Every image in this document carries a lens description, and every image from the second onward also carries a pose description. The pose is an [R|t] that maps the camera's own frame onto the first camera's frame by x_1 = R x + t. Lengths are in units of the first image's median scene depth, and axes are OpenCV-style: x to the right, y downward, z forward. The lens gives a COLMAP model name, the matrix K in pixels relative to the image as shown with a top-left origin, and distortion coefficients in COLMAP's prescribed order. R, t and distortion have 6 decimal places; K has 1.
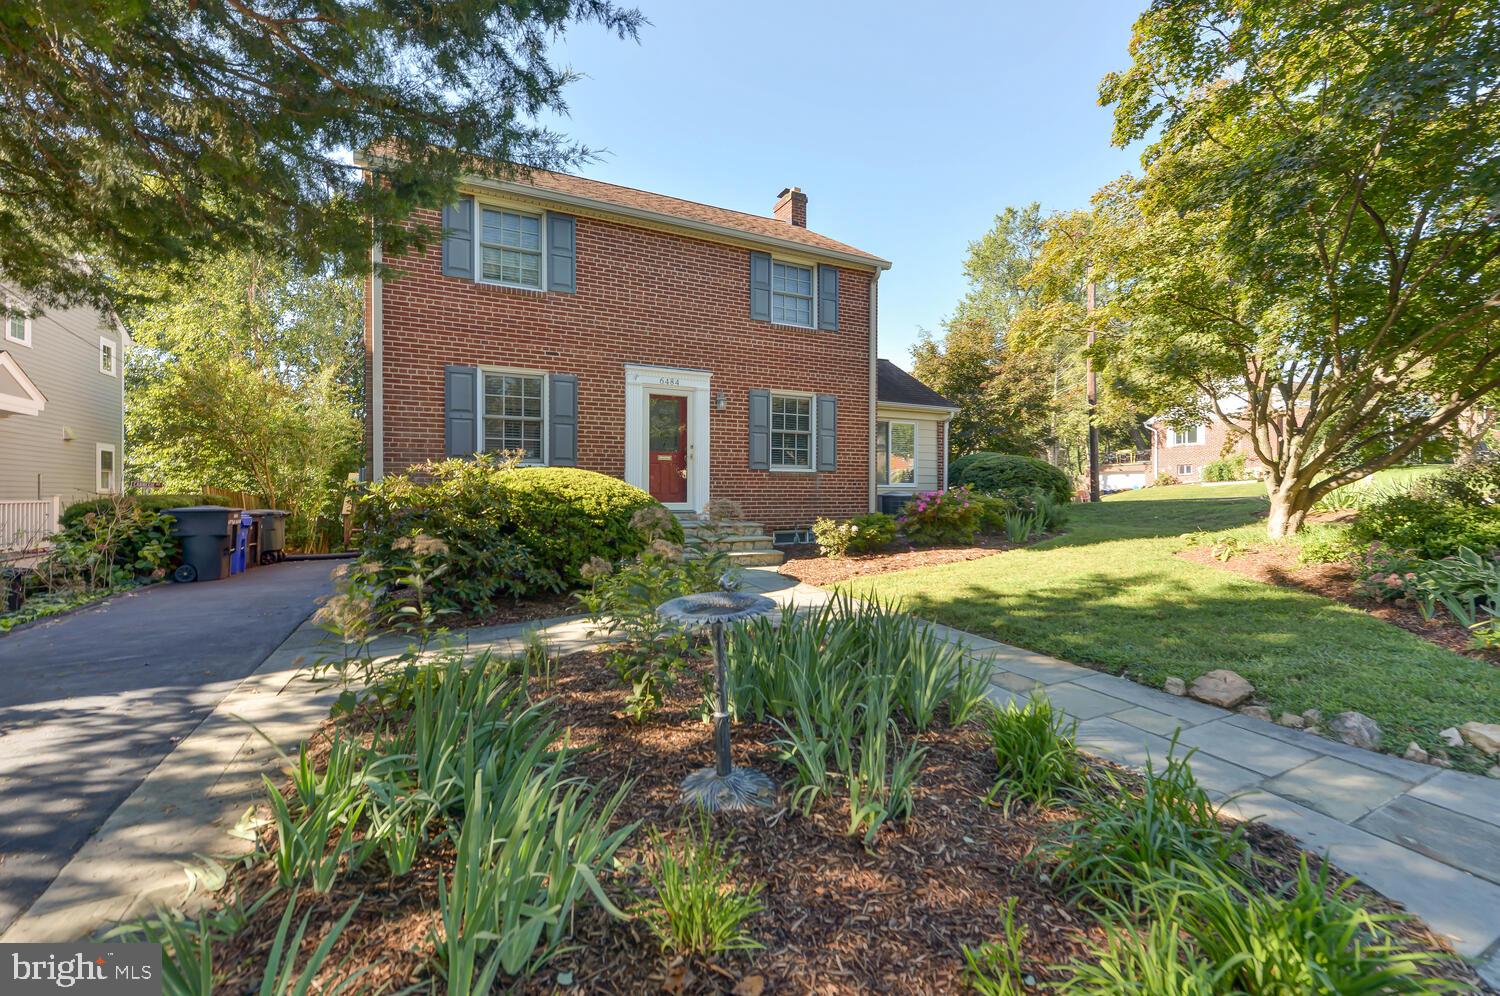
lens RADIAL K [[592.3, 0, 751.3], [0, 592.3, 493.2], [0, 0, 1]] dist [-0.000933, 0.000816]
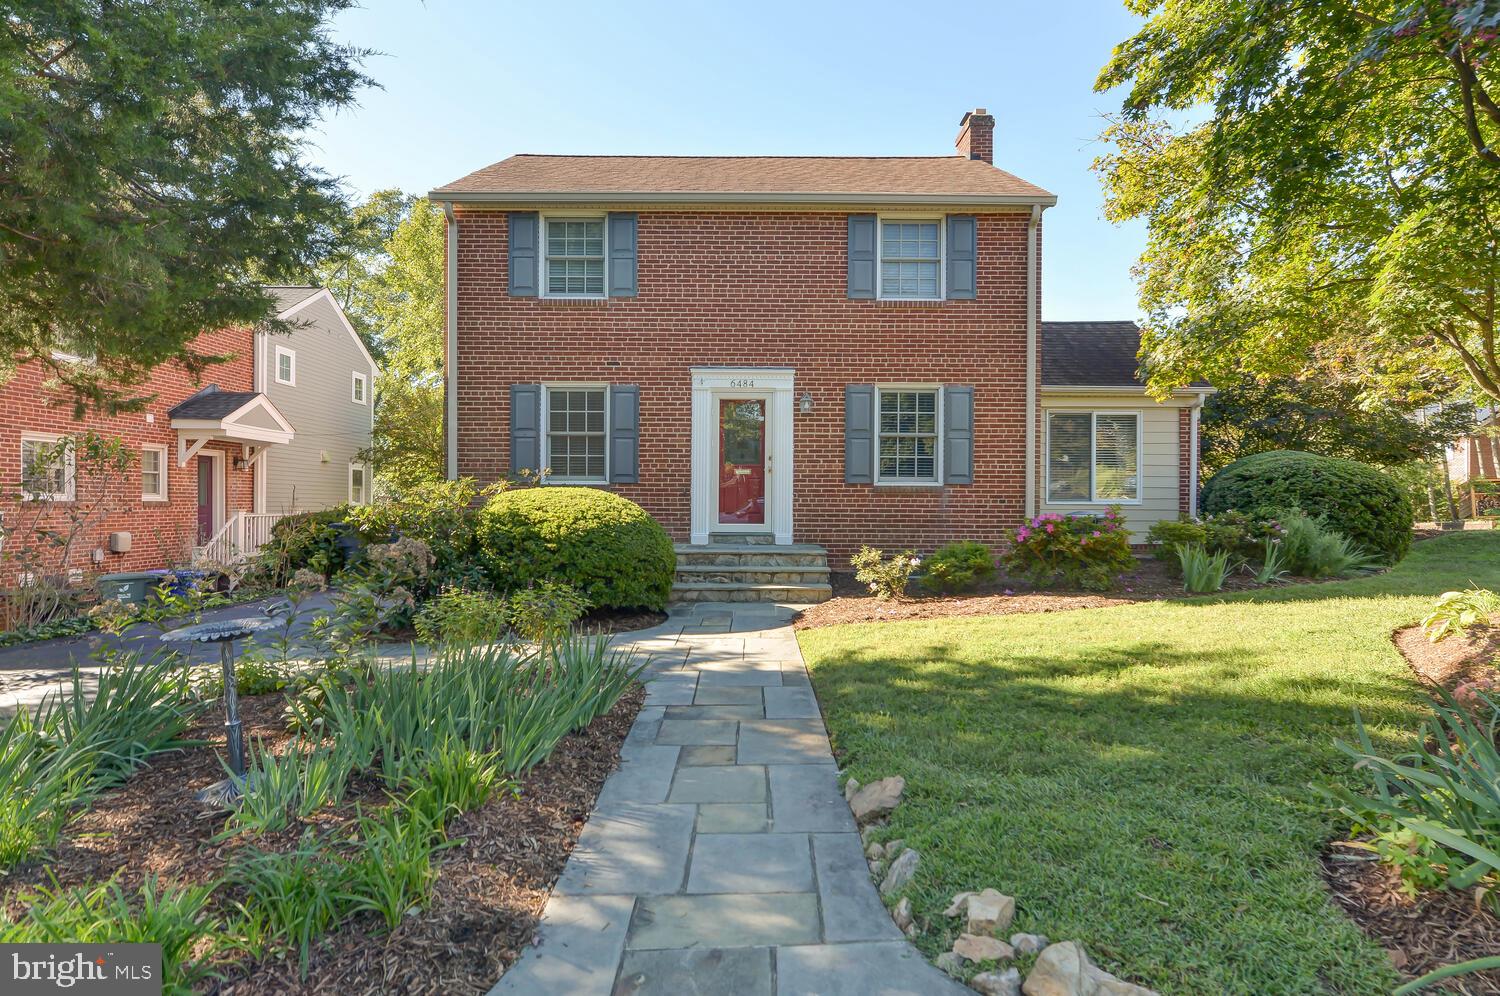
lens RADIAL K [[737.2, 0, 747.0], [0, 737.2, 500.0], [0, 0, 1]] dist [0.002956, 0.000258]
pose [[0.906705, 0.001417, -0.421762, 0.338157], [-0.004189, 0.999975, -0.005646, -0.013142], [0.421744, 0.006886, 0.906689, 0.029925]]
